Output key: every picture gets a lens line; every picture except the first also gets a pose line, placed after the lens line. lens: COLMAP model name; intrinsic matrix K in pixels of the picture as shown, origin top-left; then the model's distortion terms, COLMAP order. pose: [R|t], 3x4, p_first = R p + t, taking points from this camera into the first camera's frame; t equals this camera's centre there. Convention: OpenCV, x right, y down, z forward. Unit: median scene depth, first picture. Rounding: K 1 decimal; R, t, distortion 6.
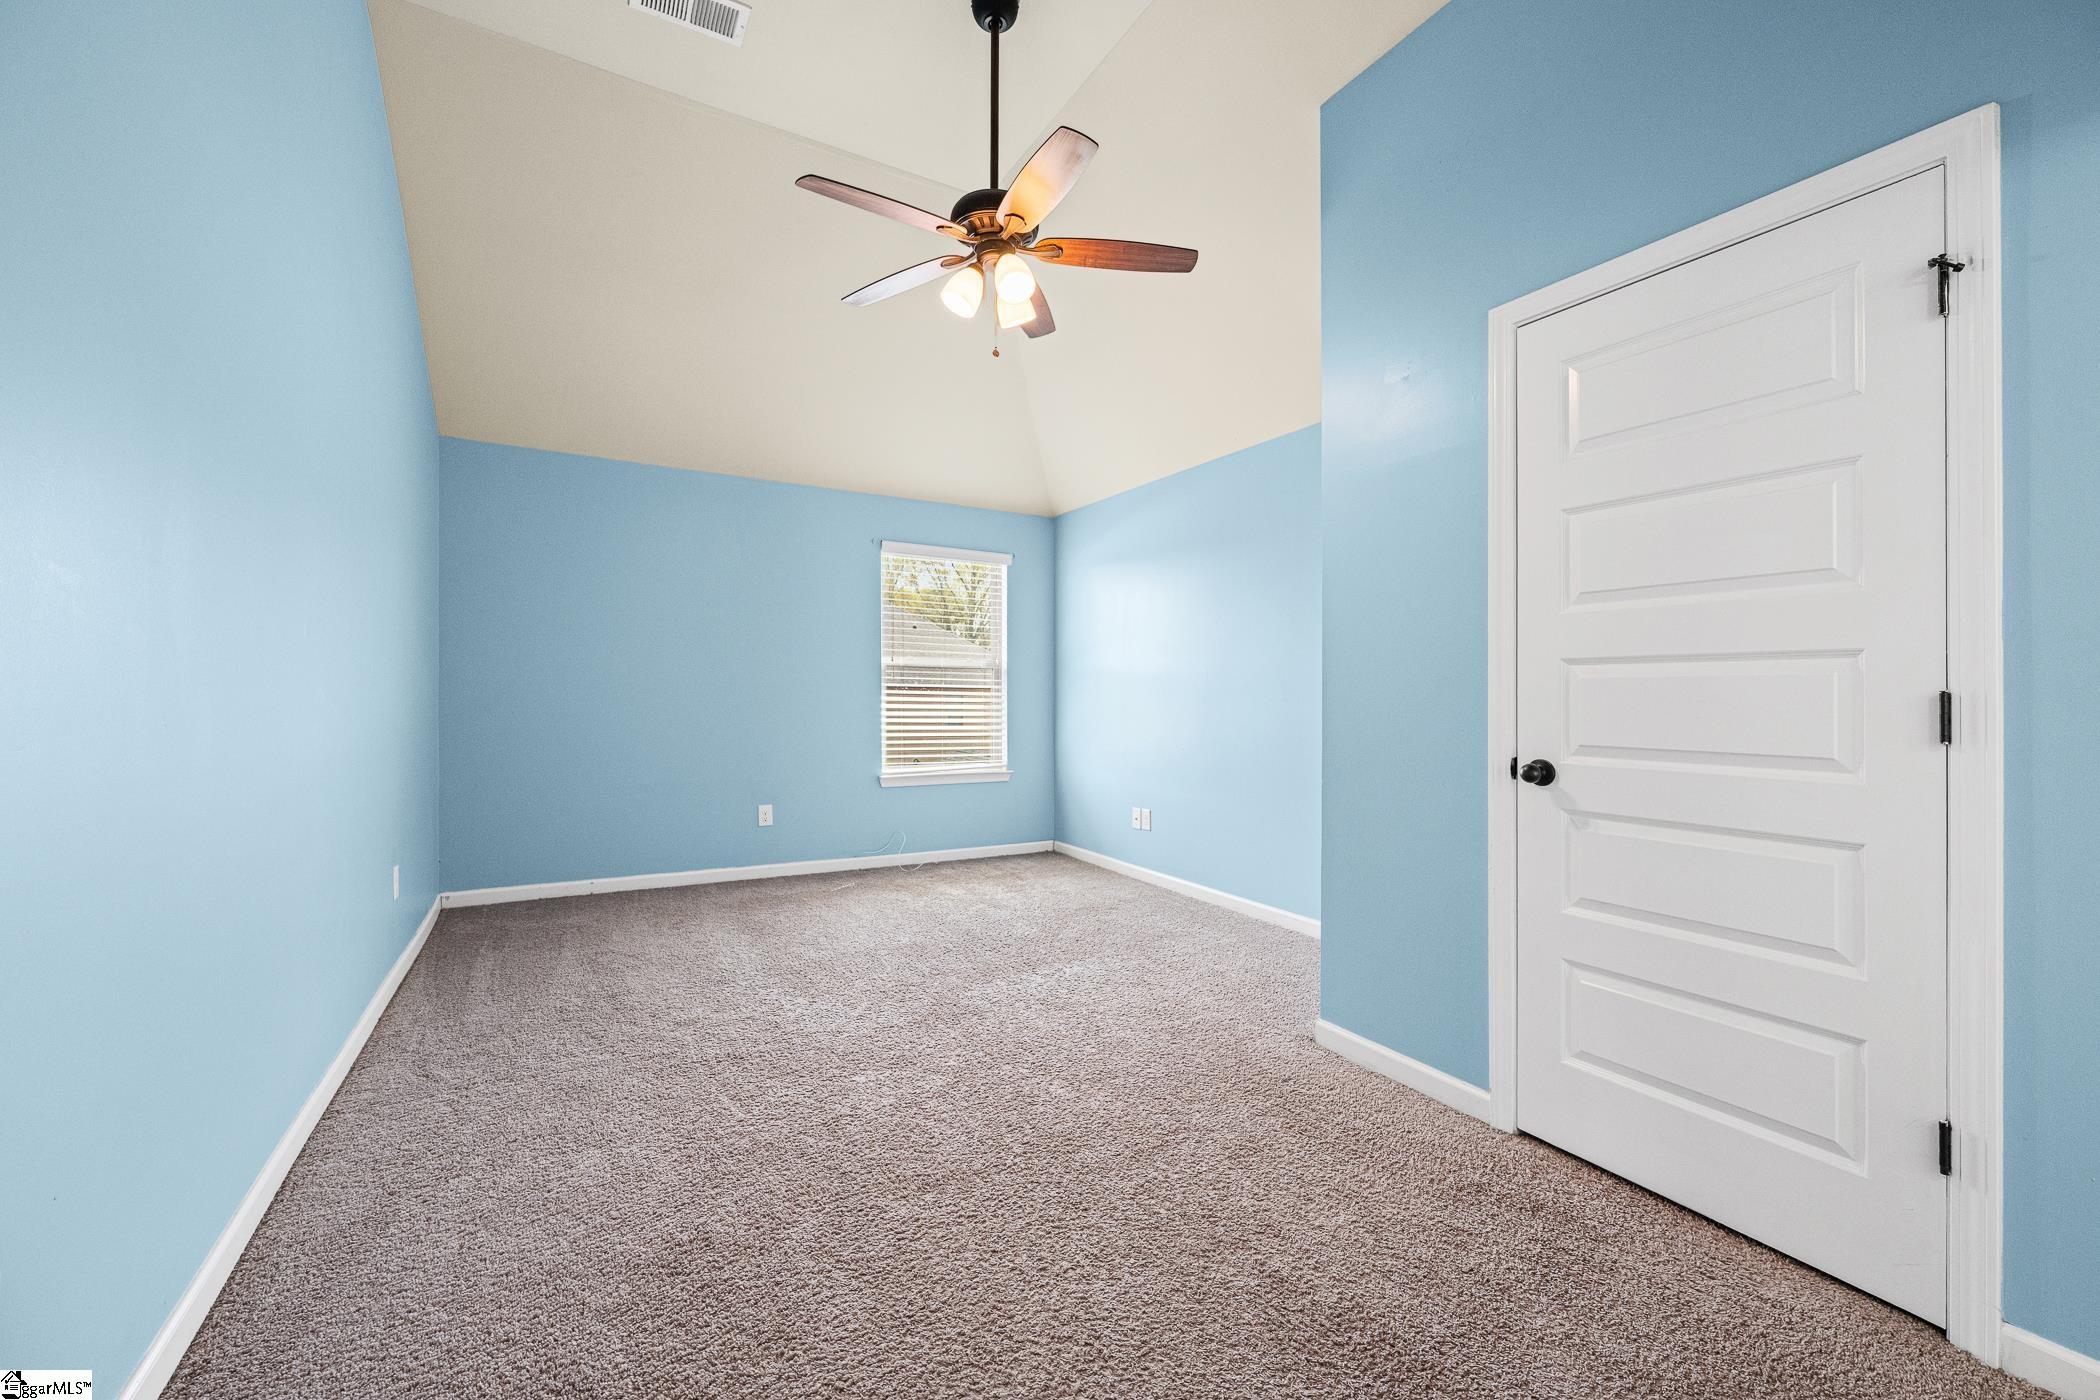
lens RADIAL K [[833.3, 0, 1035.1], [0, 833.3, 687.2], [0, 0, 1]] dist [-0.001878, -0.000099]
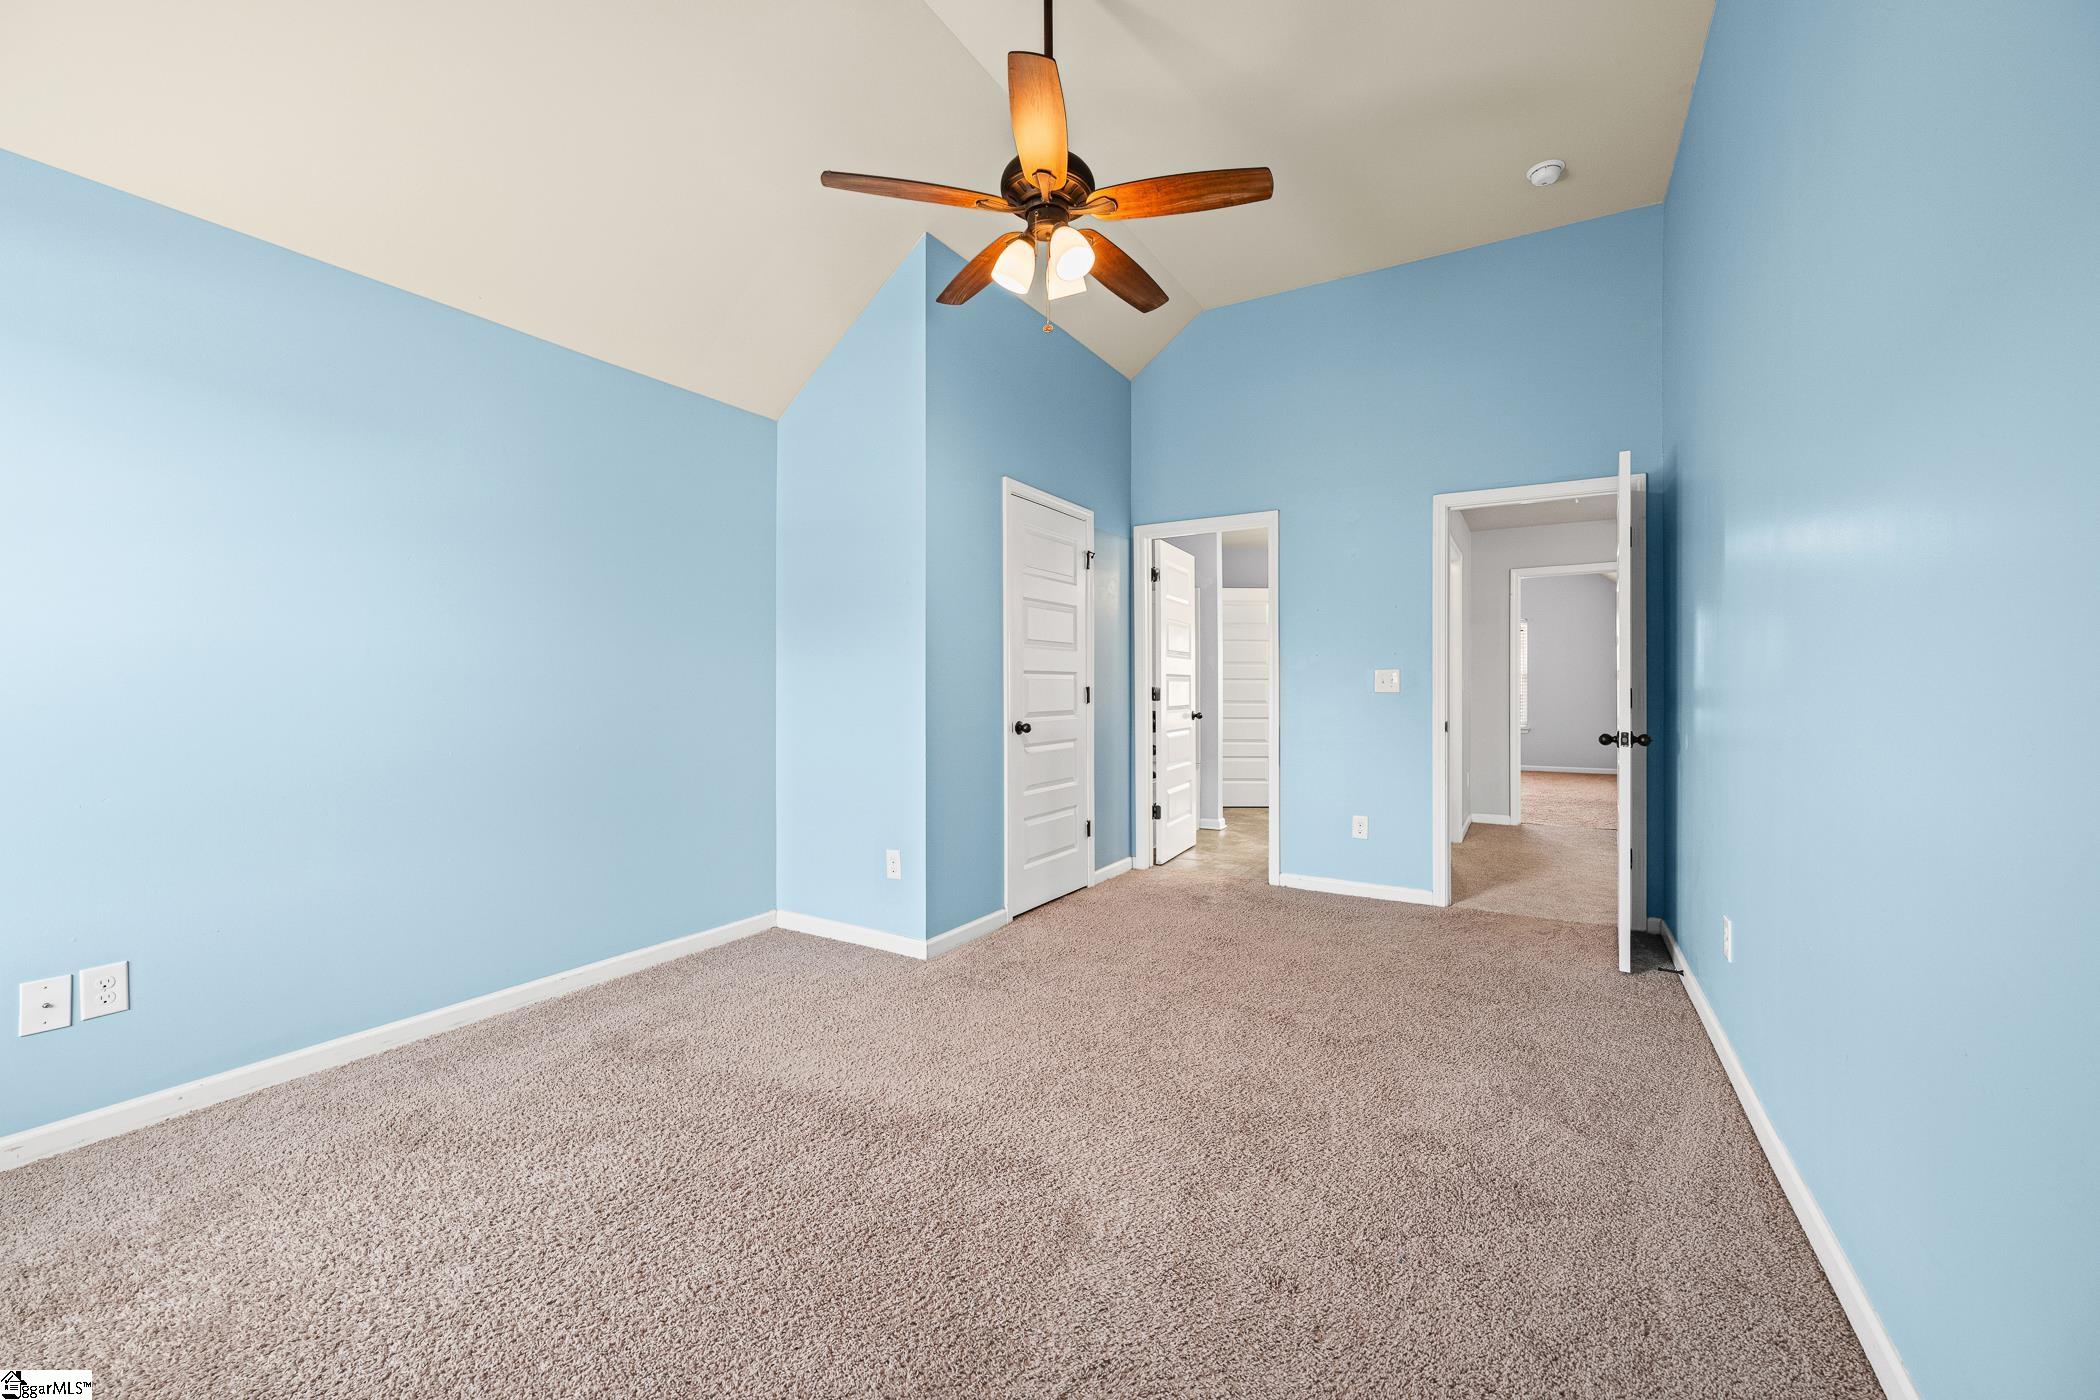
lens RADIAL K [[833.3, 0, 1035.1], [0, 833.3, 687.2], [0, 0, 1]] dist [-0.001878, -0.000099]
pose [[-0.491198, -0.000975, 0.871047, -1.087174], [-0.004619, 0.999988, -0.001486, 0.008140], [-0.871036, -0.004753, -0.491197, 1.864818]]
